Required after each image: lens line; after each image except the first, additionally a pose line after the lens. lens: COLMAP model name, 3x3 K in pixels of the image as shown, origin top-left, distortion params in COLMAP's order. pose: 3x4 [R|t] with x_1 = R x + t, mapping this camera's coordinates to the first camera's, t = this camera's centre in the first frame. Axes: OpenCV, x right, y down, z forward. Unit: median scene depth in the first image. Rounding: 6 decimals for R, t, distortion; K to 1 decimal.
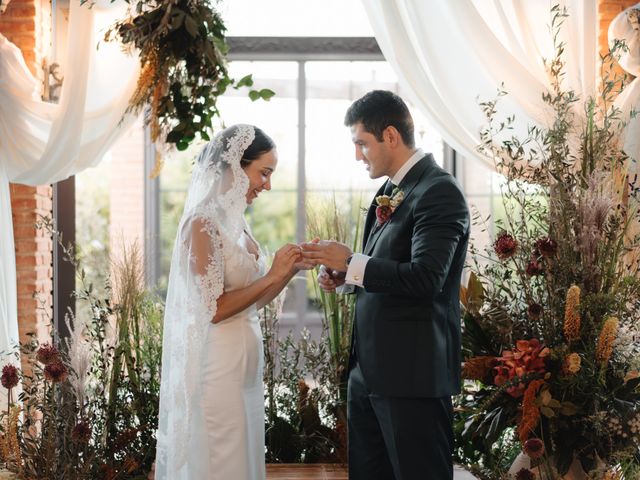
lens RADIAL K [[3991.9, 0, 320.0], [0, 3991.9, 240.0], [0, 0, 1]] dist [0.558050, 9.243122]
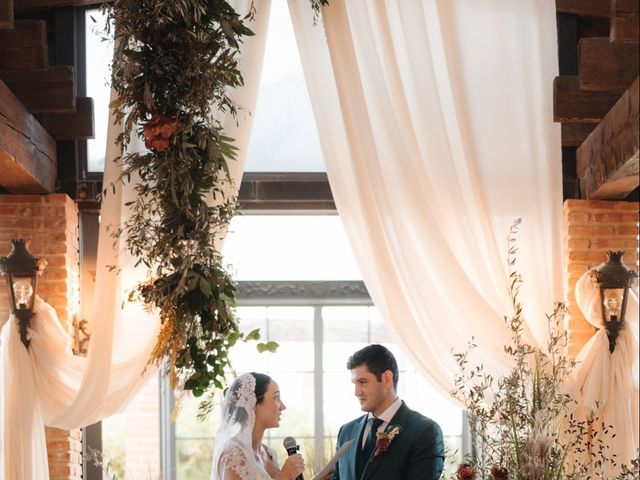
lens RADIAL K [[4723.8, 0, 320.0], [0, 4723.8, 240.0], [0, 0, 1]] dist [-0.633522, -63.636944]
pose [[0.999932, -0.008304, -0.008225, 0.011320], [0.007835, 0.998427, -0.055524, 0.007561], [0.008674, 0.055456, 0.998423, -0.332278]]
